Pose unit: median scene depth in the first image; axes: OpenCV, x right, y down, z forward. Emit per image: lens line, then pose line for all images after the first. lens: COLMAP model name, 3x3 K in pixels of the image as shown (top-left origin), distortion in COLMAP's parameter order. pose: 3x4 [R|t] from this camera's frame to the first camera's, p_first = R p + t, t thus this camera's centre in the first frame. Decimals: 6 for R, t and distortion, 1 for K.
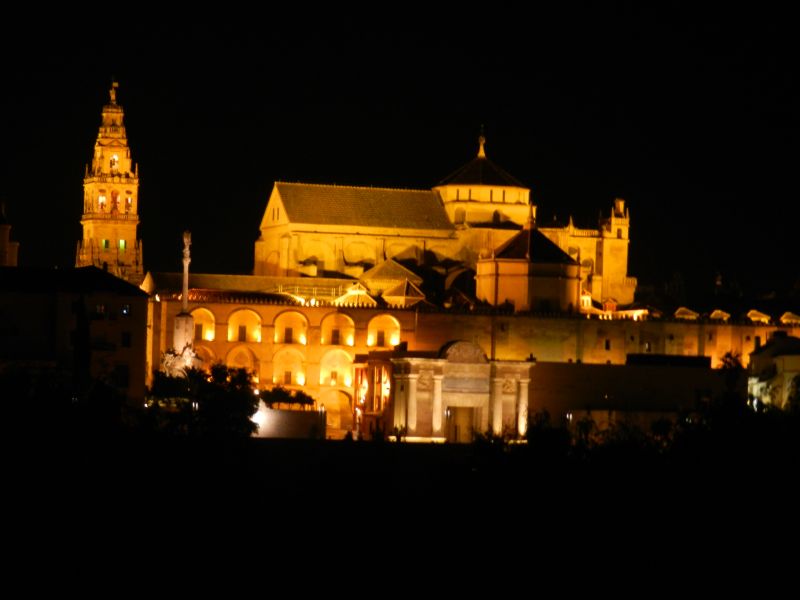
lens RADIAL K [[3342.4, 0, 400.6], [0, 3342.4, 299.6], [0, 0, 1]] dist [-0.121837, 0.000000]
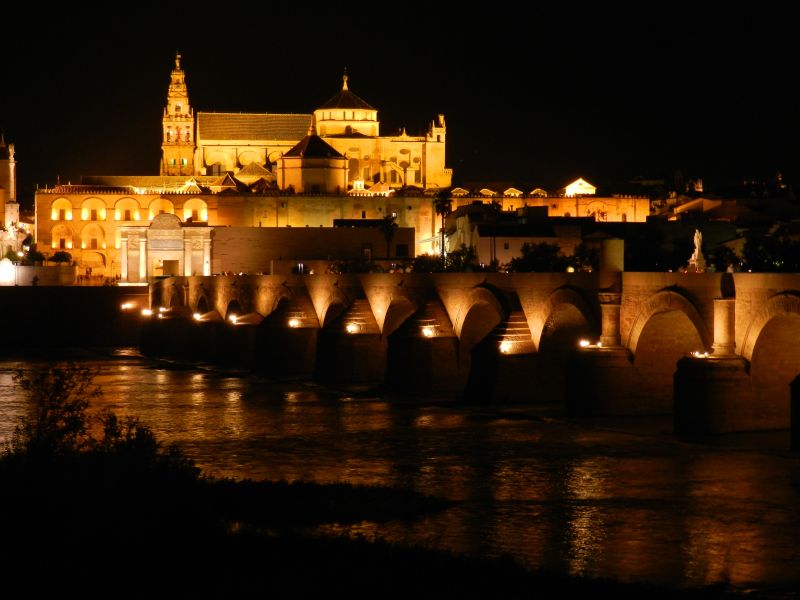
lens RADIAL K [[1963.2, 0, 398.5], [0, 1963.2, 300.0], [0, 0, 1]] dist [-0.056601, 0.000000]
pose [[0.981545, -0.024641, -0.189638, 0.234458], [0.033469, 0.998493, 0.043493, 0.014044], [0.188280, -0.049038, 0.980890, 0.184594]]
